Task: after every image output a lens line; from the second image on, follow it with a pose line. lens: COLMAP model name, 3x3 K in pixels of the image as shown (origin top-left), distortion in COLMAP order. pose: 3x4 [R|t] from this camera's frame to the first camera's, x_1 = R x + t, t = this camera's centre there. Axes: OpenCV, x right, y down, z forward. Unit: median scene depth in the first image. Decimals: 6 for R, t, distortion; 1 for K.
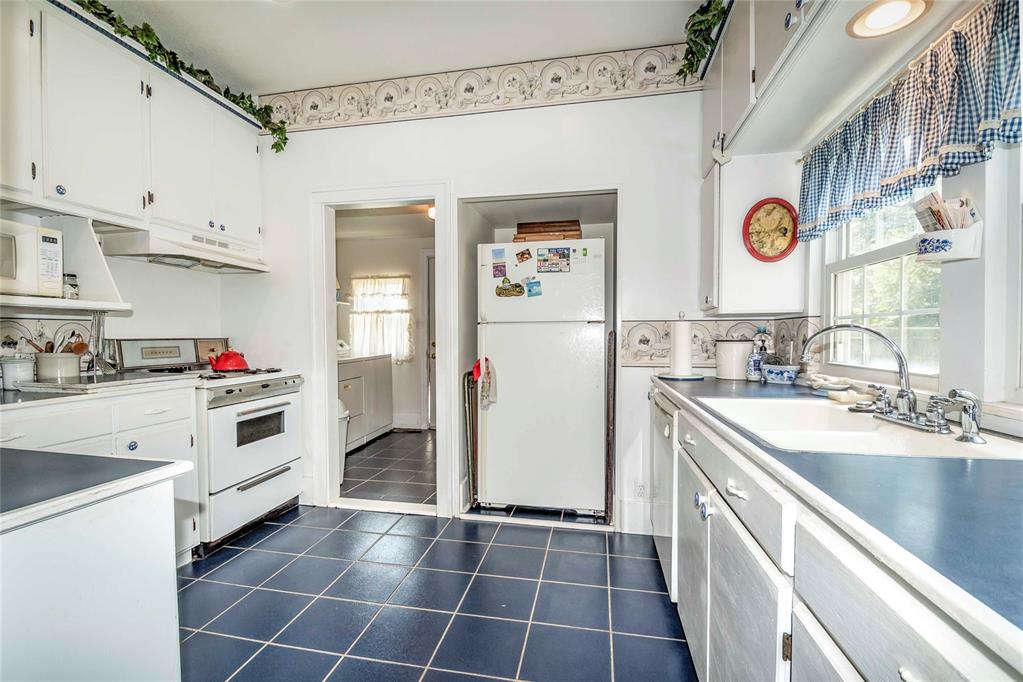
lens RADIAL K [[453.3, 0, 512.3], [0, 453.3, 350.9], [0, 0, 1]] dist [-0.002263, -0.000327]
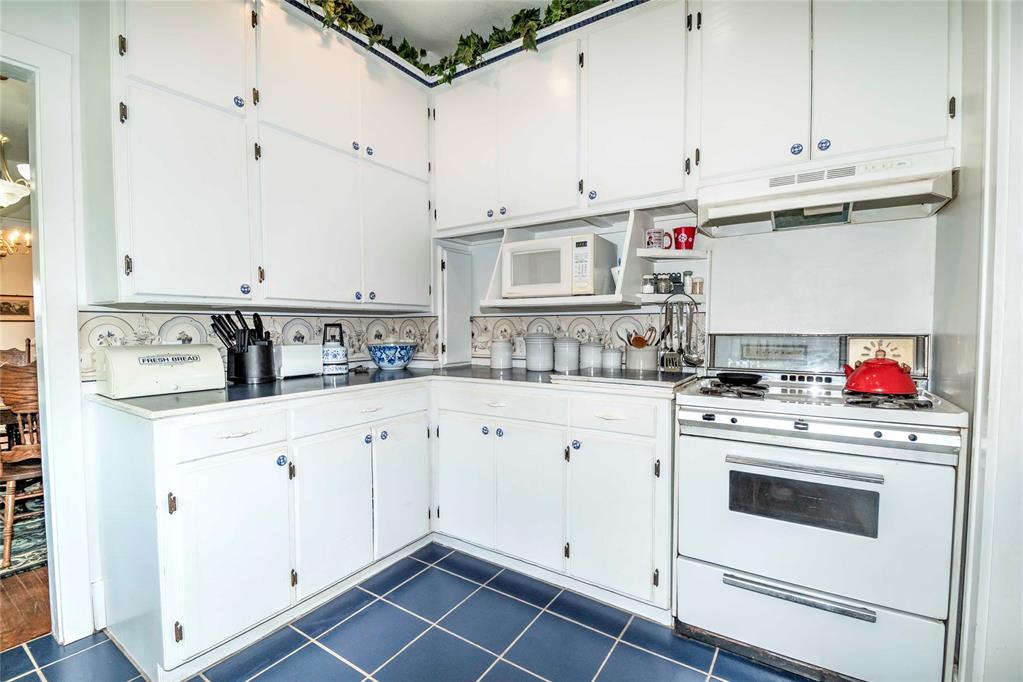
lens RADIAL K [[453.3, 0, 512.3], [0, 453.3, 350.9], [0, 0, 1]] dist [-0.002263, -0.000327]
pose [[-0.388626, 0.048145, -0.920137, 0.071445], [-0.031954, 0.997329, 0.065680, -0.037227], [0.920841, 0.054927, -0.386050, 0.970760]]
